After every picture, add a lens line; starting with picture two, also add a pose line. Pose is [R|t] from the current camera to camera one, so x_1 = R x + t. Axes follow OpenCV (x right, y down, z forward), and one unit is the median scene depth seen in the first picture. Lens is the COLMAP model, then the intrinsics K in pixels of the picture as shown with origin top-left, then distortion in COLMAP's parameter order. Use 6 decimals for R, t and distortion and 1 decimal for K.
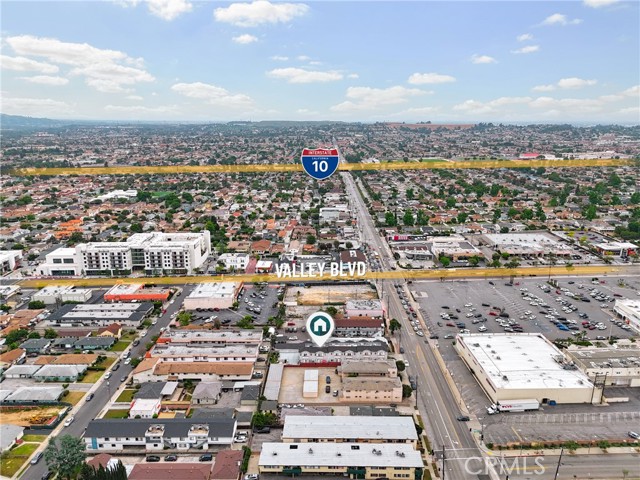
lens RADIAL K [[456.9, 0, 320.0], [0, 456.9, 240.0], [0, 0, 1]] dist [0.065247, -0.053526]
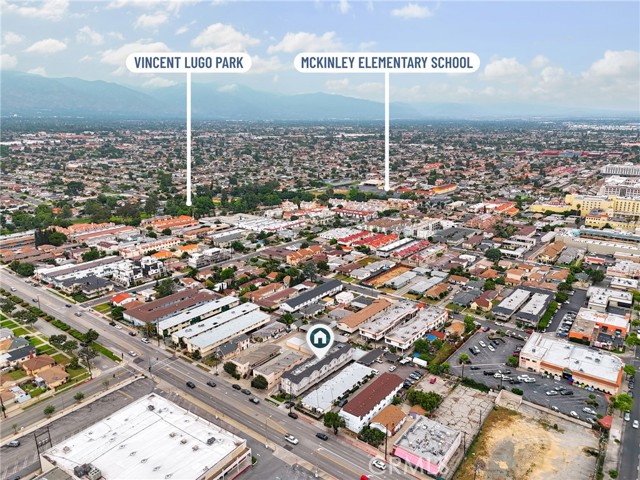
lens RADIAL K [[456.9, 0, 320.0], [0, 456.9, 240.0], [0, 0, 1]] dist [0.065247, -0.053526]
pose [[-0.591806, 0.189694, -0.783443, 0.615994], [-0.201673, 0.906162, 0.371750, -0.275529], [0.780445, 0.378003, -0.498016, 1.157052]]
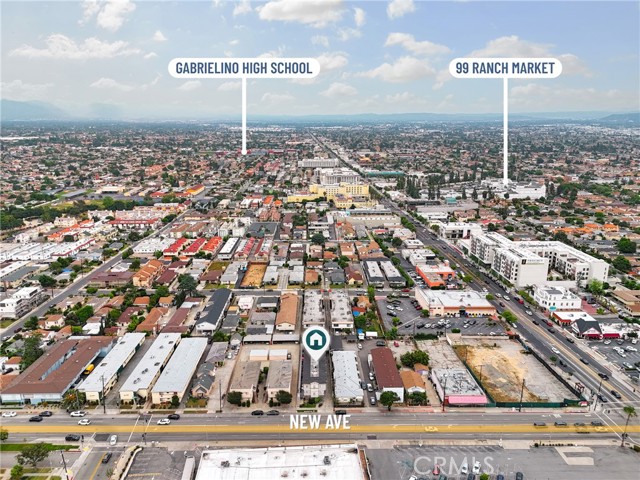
lens RADIAL K [[447.5, 0, 322.3], [0, 447.5, 221.0], [0, 0, 1]] dist [0.060683, -0.048136]
pose [[0.014579, 0.202290, -0.979217, 0.761403], [-0.234786, 0.952633, 0.193302, -0.185377], [0.971938, 0.227088, 0.061384, 0.764846]]
